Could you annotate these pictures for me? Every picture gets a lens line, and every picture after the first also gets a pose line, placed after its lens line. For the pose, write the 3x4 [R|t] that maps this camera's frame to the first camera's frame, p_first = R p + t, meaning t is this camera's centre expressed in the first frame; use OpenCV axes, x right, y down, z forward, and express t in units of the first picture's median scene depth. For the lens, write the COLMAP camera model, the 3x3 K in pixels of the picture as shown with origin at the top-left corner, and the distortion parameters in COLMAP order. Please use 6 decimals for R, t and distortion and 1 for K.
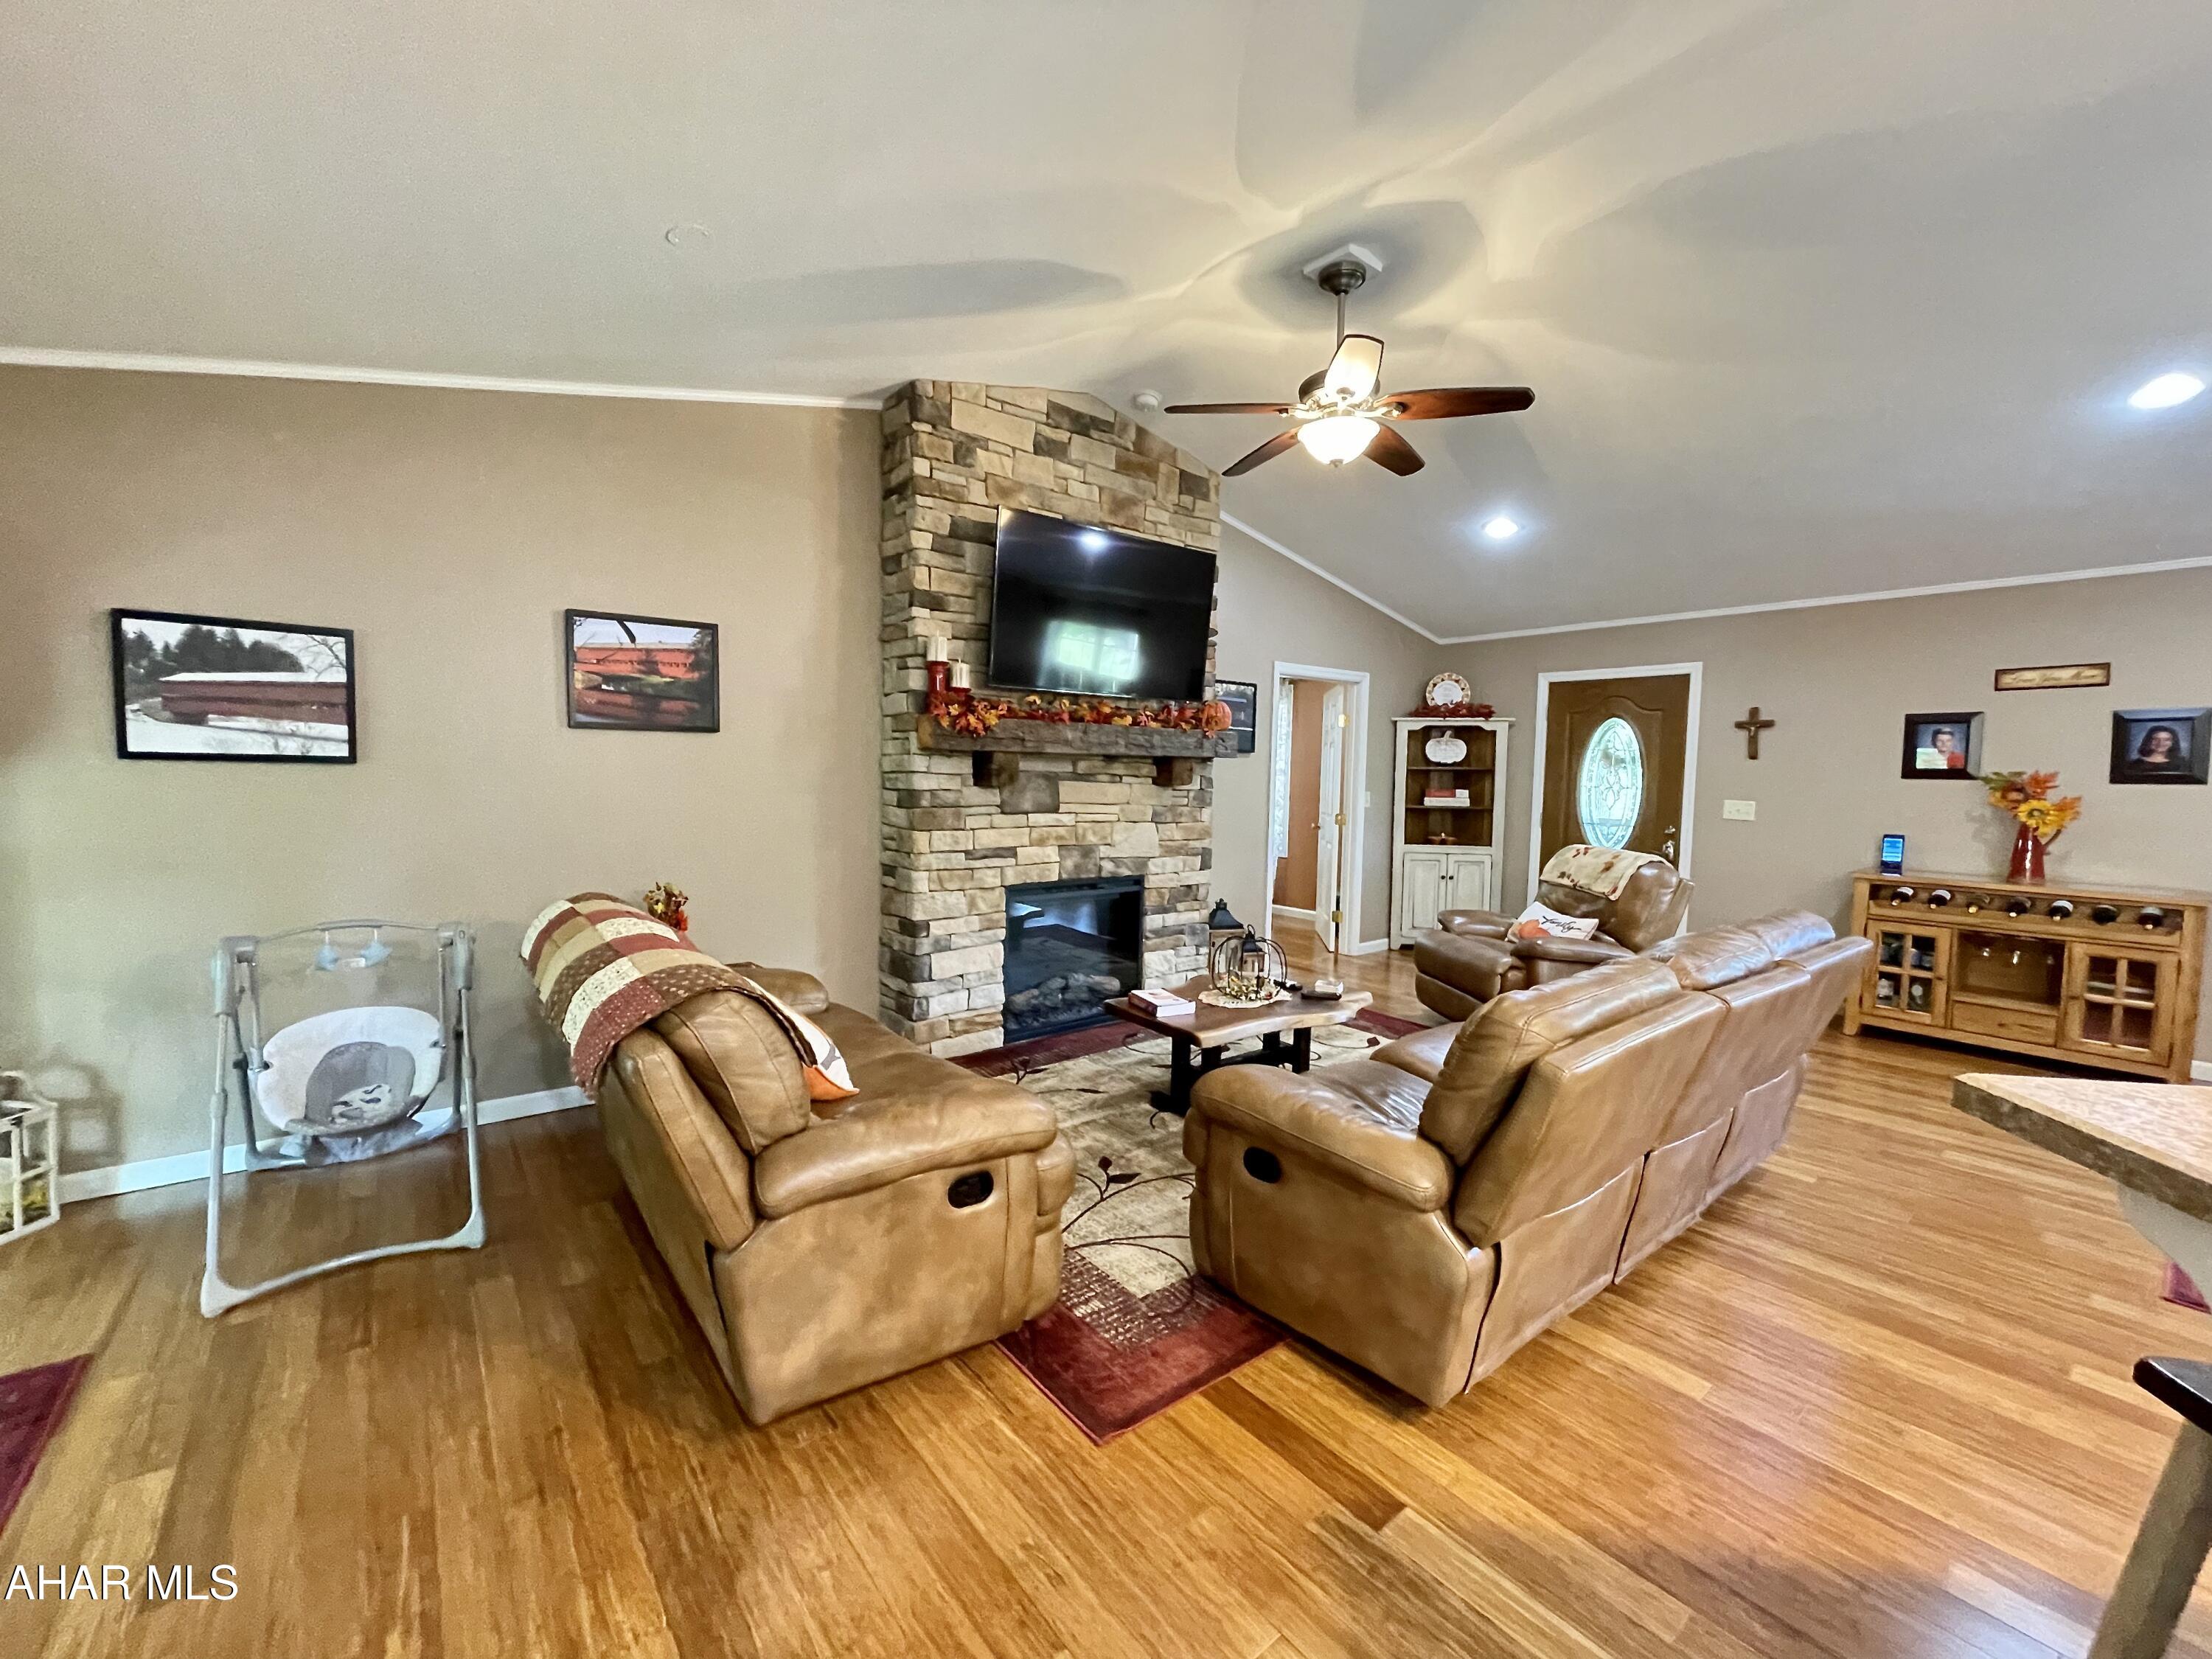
lens RADIAL K [[891.4, 0, 1094.9], [0, 891.4, 823.1], [0, 0, 1]] dist [-0.004673, 0.002209]
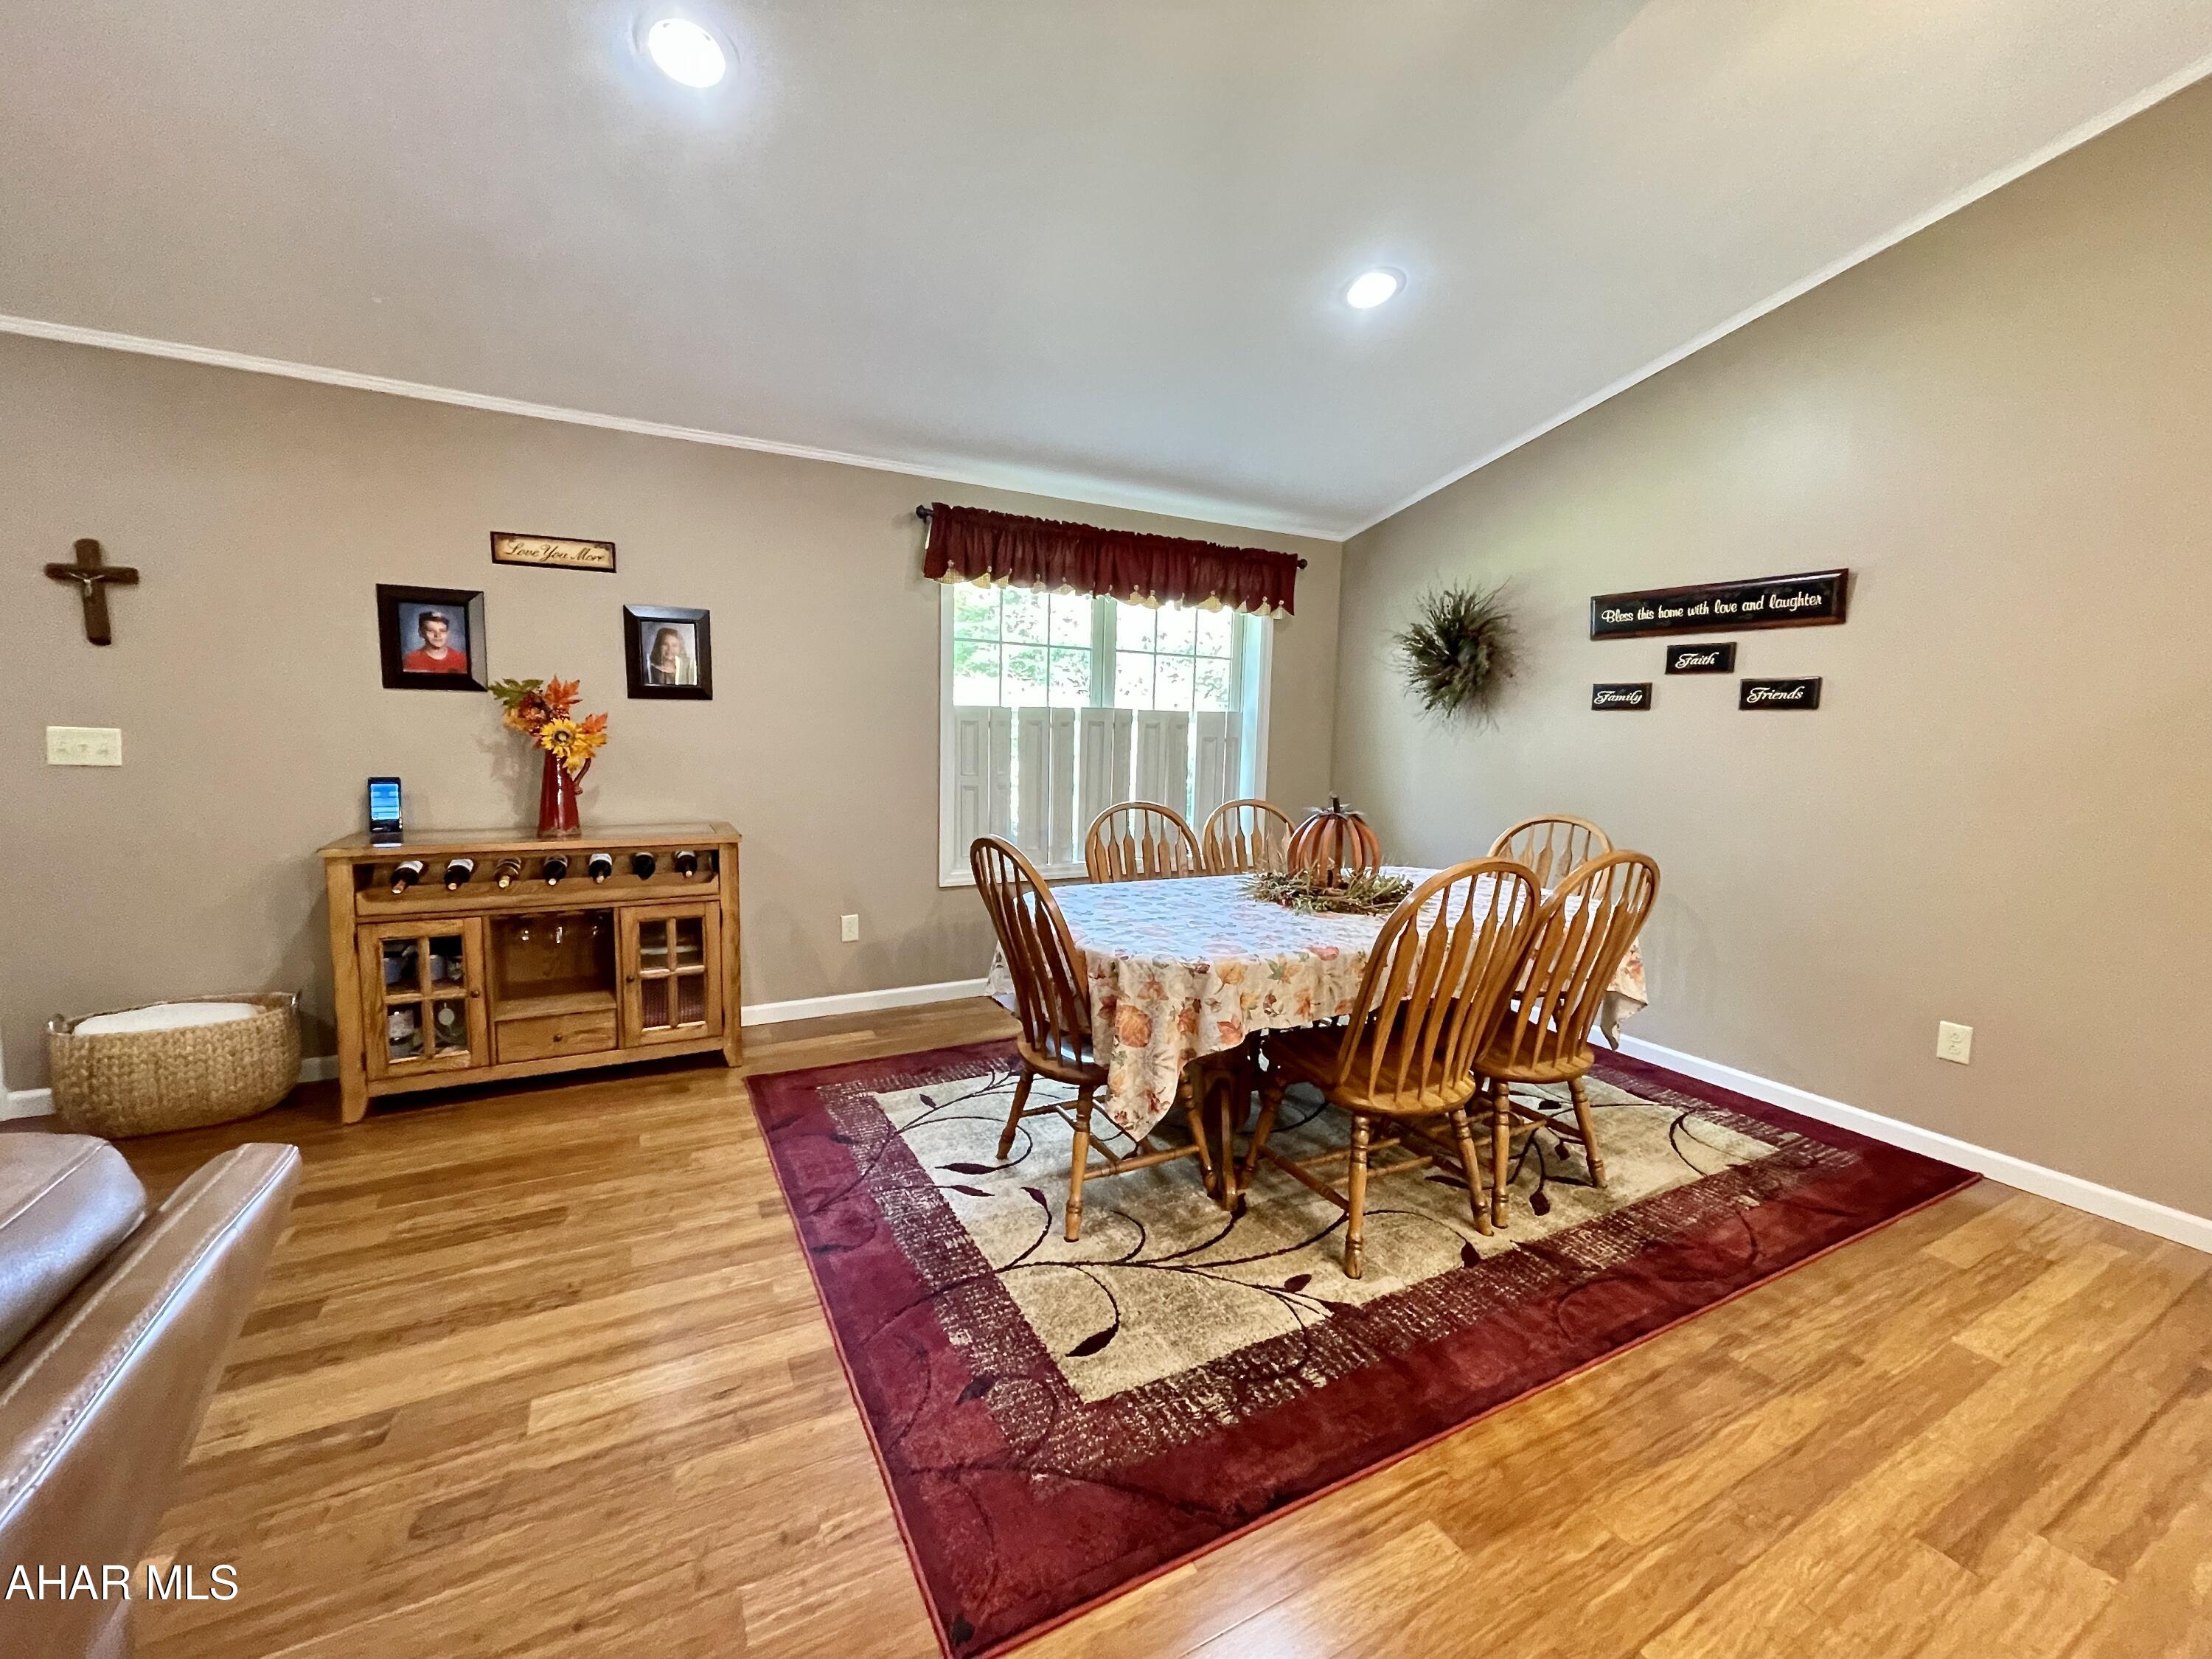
lens RADIAL K [[891.4, 0, 1089.7], [0, 891.4, 824.6], [0, 0, 1]] dist [-0.004673, 0.002209]
pose [[0.178298, -0.112556, 0.977518, 0.416341], [0.044426, 0.993344, 0.106275, 0.001336], [-0.982973, 0.024479, 0.182112, 0.445261]]
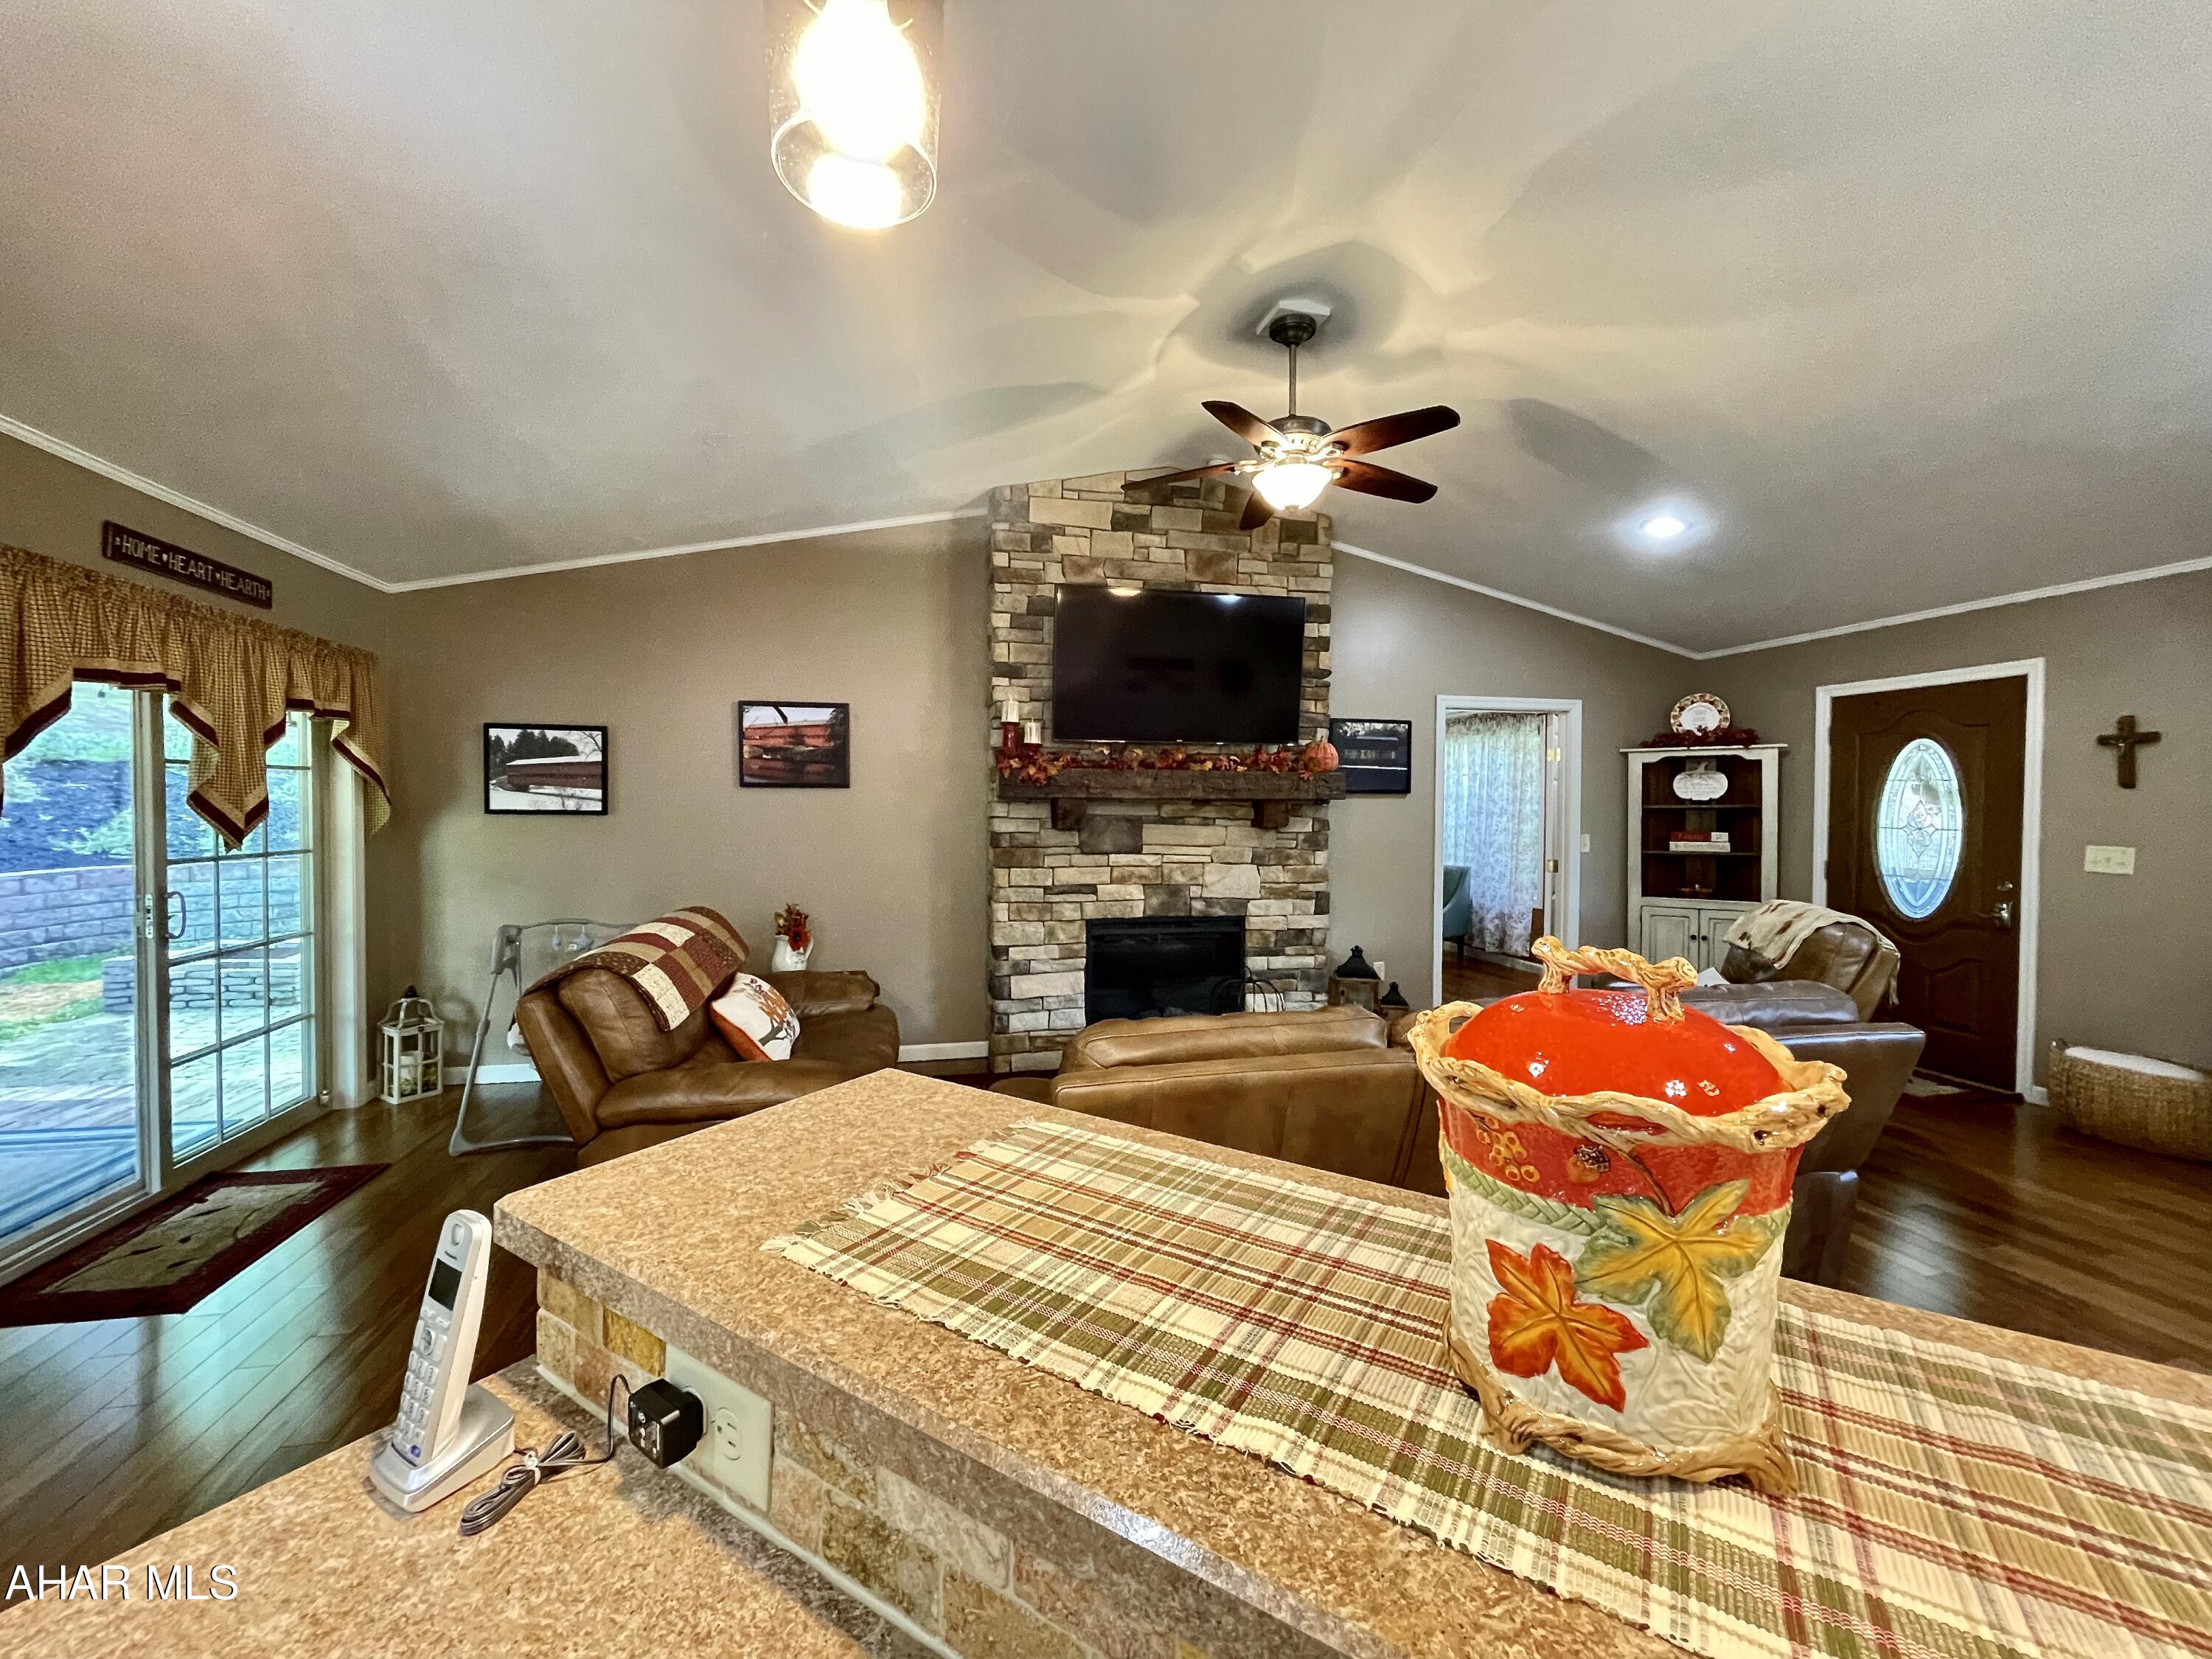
lens RADIAL K [[891.4, 0, 1097.3], [0, 891.4, 822.0], [0, 0, 1]] dist [-0.004673, 0.002209]
pose [[0.901779, -0.006045, -0.432155, 0.380197], [-0.015697, 0.998784, -0.046726, 0.001096], [0.431912, 0.048920, 0.900588, 0.008296]]
